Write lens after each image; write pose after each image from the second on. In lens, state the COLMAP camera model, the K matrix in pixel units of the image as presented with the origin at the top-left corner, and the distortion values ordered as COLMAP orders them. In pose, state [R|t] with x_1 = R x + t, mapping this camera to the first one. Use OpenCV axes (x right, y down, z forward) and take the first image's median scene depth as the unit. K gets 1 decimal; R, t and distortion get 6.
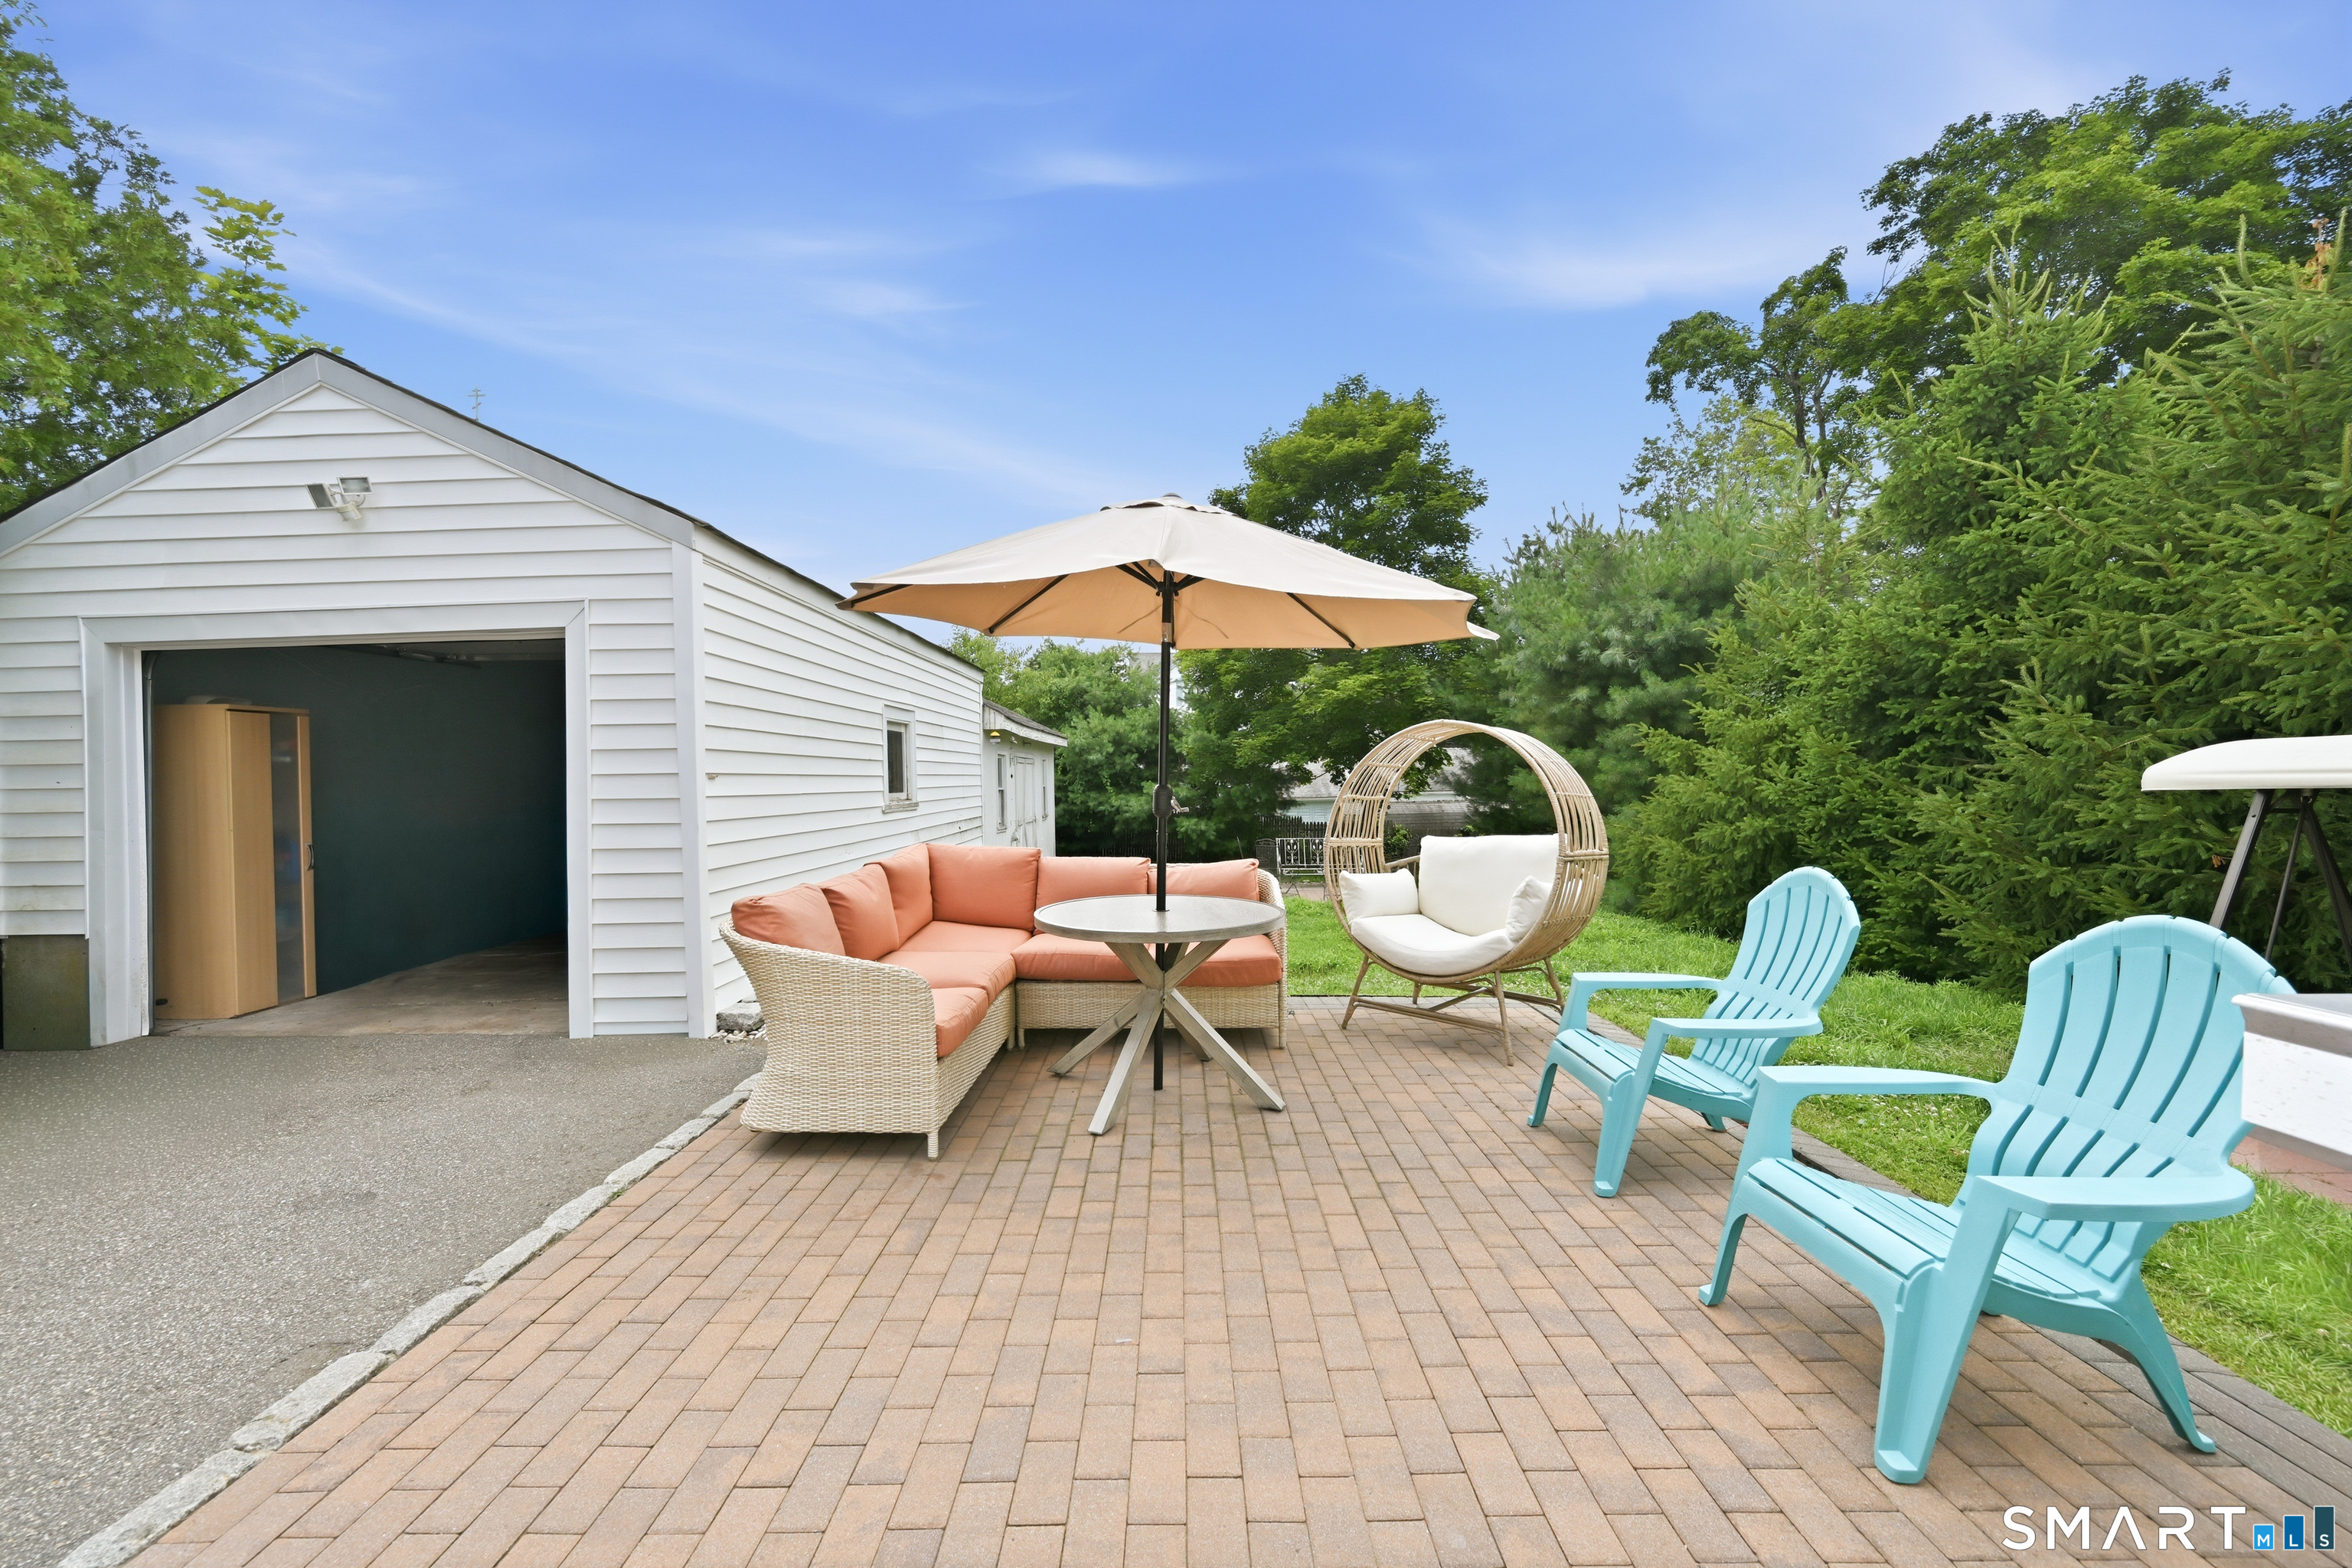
lens RADIAL K [[927.8, 0, 1173.0], [0, 927.8, 784.4], [0, 0, 1]] dist [-0.001613, 0.000060]
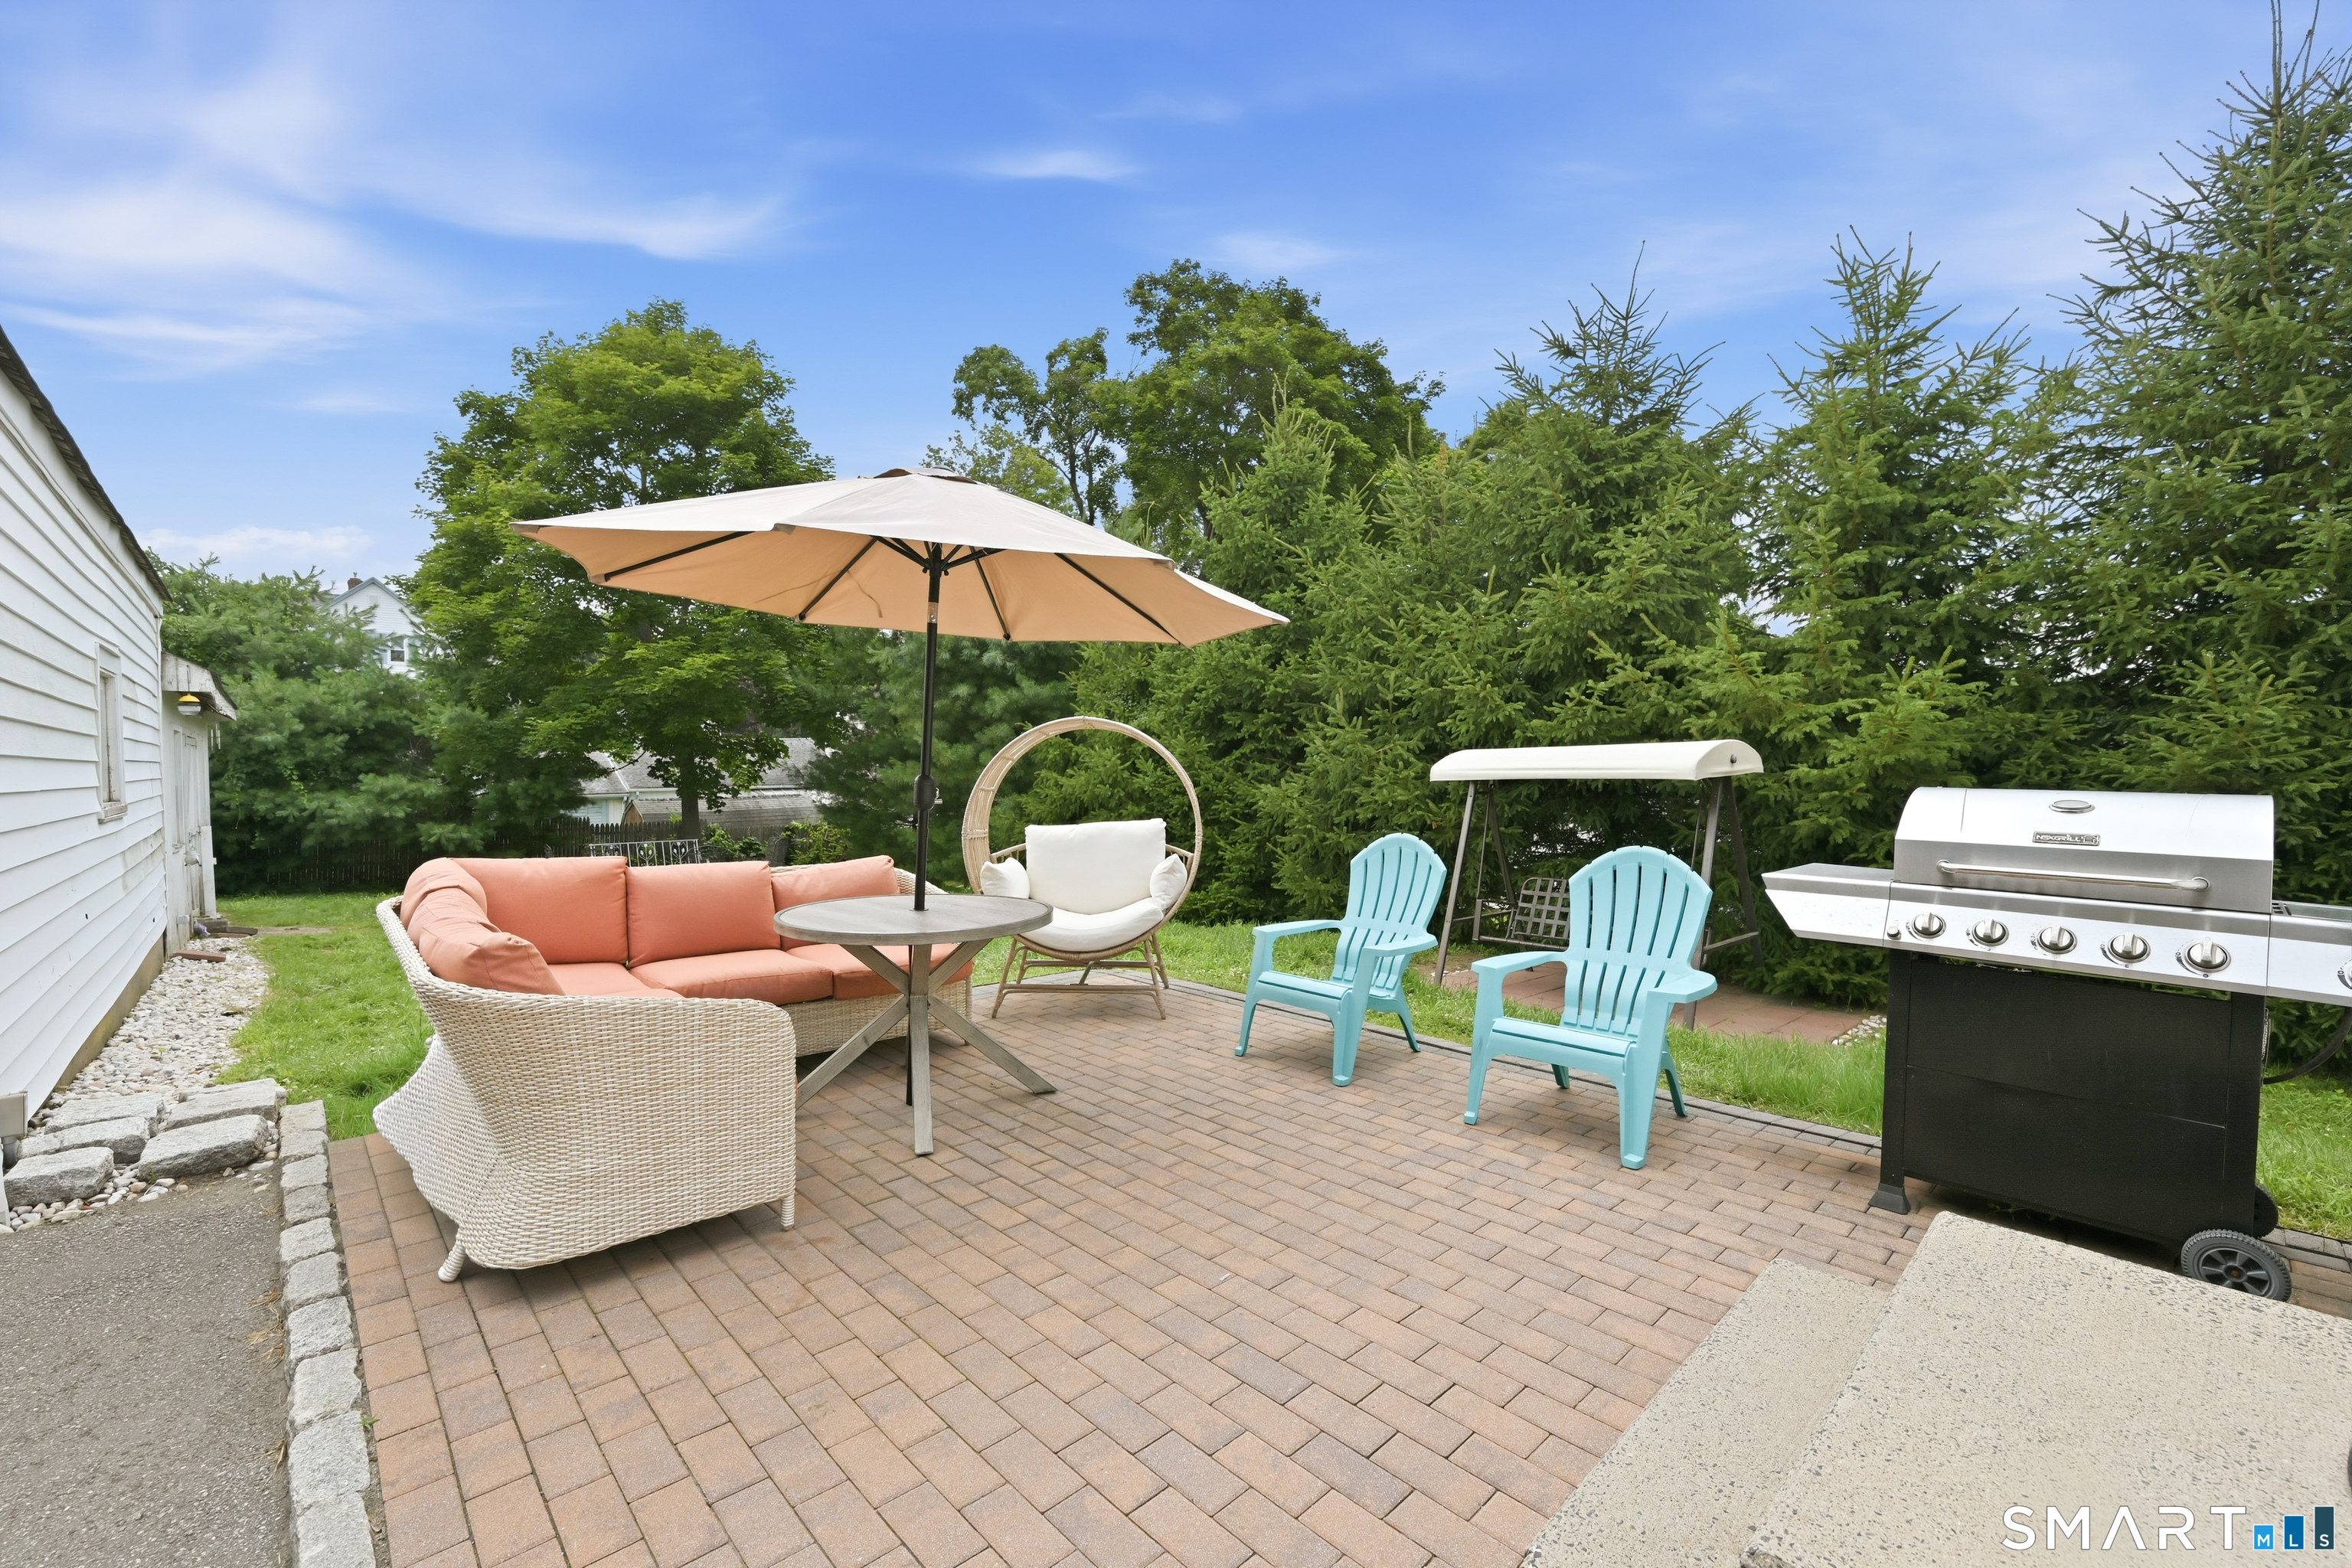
lens RADIAL K [[985.4, 0, 1169.2], [0, 985.4, 780.5], [0, 0, 1]] dist [-0.001478, 0.000082]
pose [[0.727321, -0.000958, 0.686297, -0.242441], [0.000161, 0.999999, 0.001225, 0.002256], [-0.686298, -0.000780, 0.727320, 0.052281]]
